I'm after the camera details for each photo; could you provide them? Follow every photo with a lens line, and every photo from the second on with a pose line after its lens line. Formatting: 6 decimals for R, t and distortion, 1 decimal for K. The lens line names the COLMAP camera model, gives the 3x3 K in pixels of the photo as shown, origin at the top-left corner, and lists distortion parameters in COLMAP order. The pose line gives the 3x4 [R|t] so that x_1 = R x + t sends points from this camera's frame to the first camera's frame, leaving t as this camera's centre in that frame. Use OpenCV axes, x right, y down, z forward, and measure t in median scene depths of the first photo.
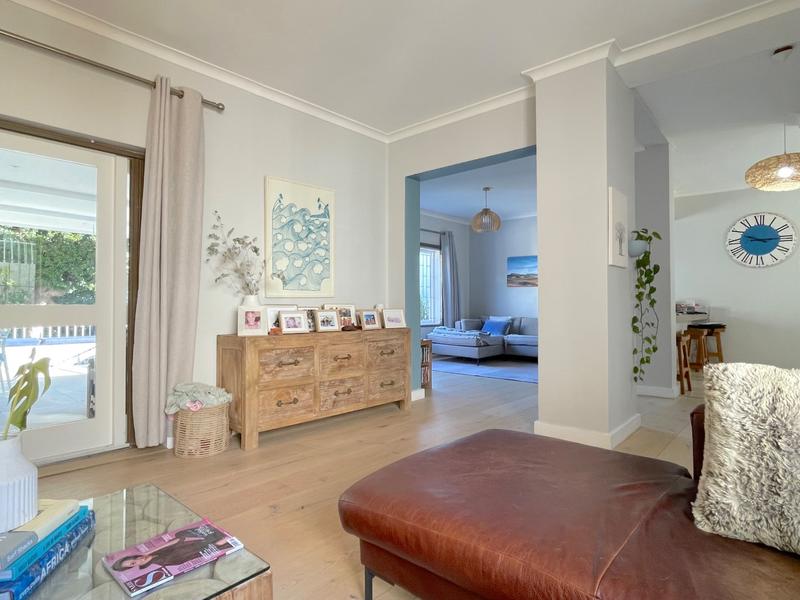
lens RADIAL K [[447.0, 0, 398.6], [0, 447.0, 295.2], [0, 0, 1]] dist [-0.003406, -0.000021]
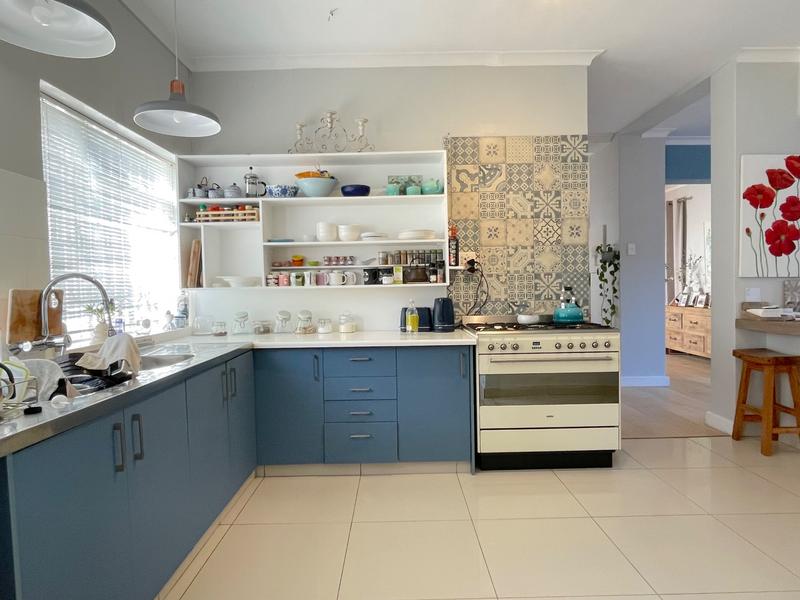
lens RADIAL K [[471.5, 0, 399.5], [0, 471.5, 298.2], [0, 0, 1]] dist [-0.004262, -0.001340]
pose [[-0.743966, 0.026905, -0.667676, 1.858199], [0.029793, 0.999531, 0.007080, -0.001927], [0.667553, -0.014625, -0.744418, 1.528753]]
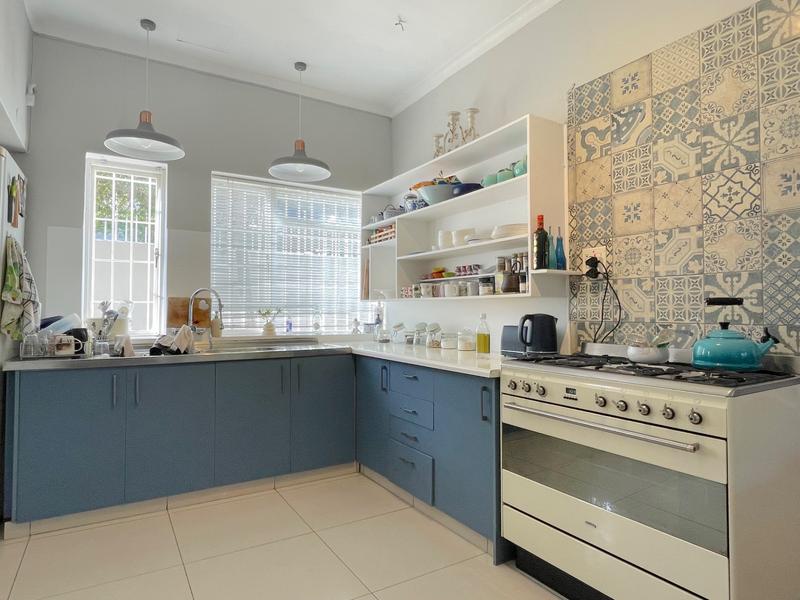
lens RADIAL K [[471.5, 0, 399.5], [0, 471.5, 298.2], [0, 0, 1]] dist [-0.004262, -0.001340]
pose [[-0.959013, 0.001080, 0.283360, 1.246006], [-0.013172, 0.998742, -0.048385, 0.017291], [-0.283056, -0.050135, -0.957792, 1.590817]]
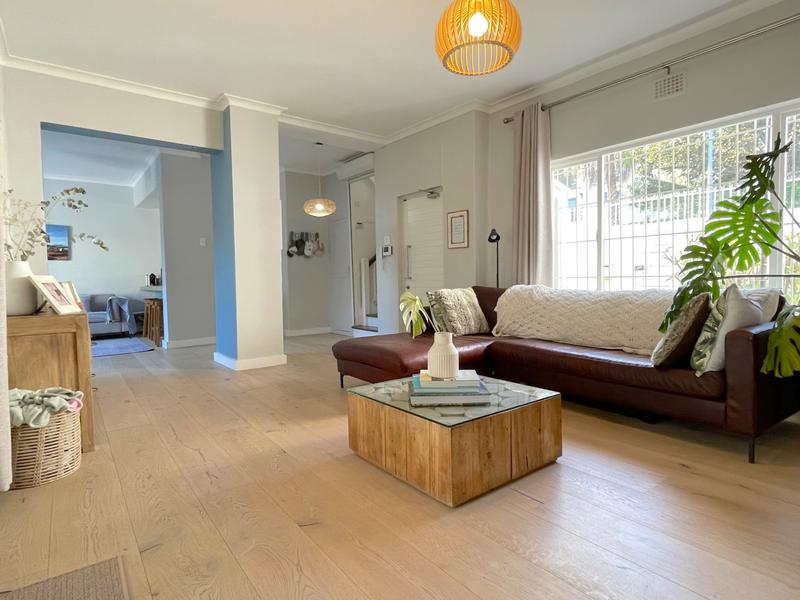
lens RADIAL K [[447.0, 0, 398.6], [0, 447.0, 295.2], [0, 0, 1]] dist [-0.003406, -0.000021]
pose [[0.188705, -0.043953, 0.981050, -0.816076], [-0.003564, 0.998961, 0.045441, 0.017623], [-0.982027, -0.012071, 0.188352, 0.233121]]
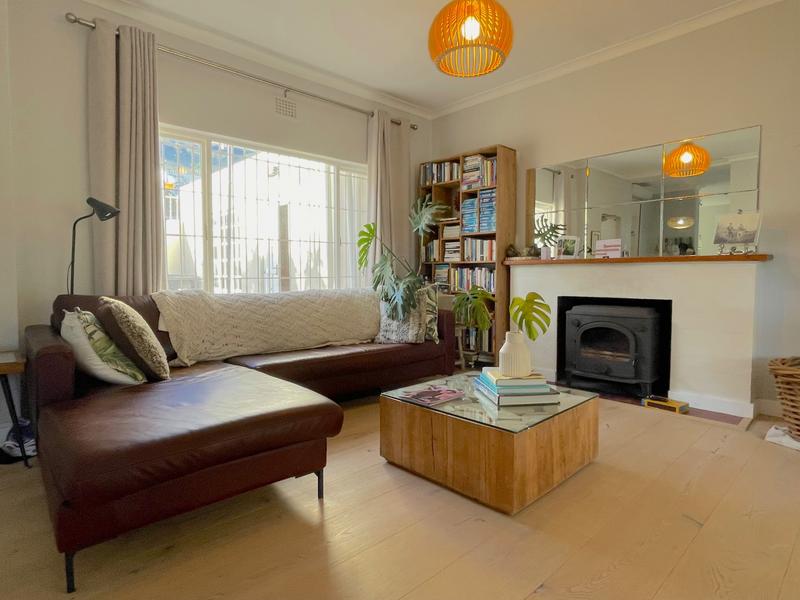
lens RADIAL K [[447.7, 0, 400.1], [0, 447.7, 292.2], [0, 0, 1]] dist [-0.001500, -0.000801]
pose [[-0.996643, -0.003685, 0.081788, -0.154559], [-0.002093, 0.999807, 0.019536, 0.029739], [-0.081844, 0.019299, -0.996458, 0.862201]]
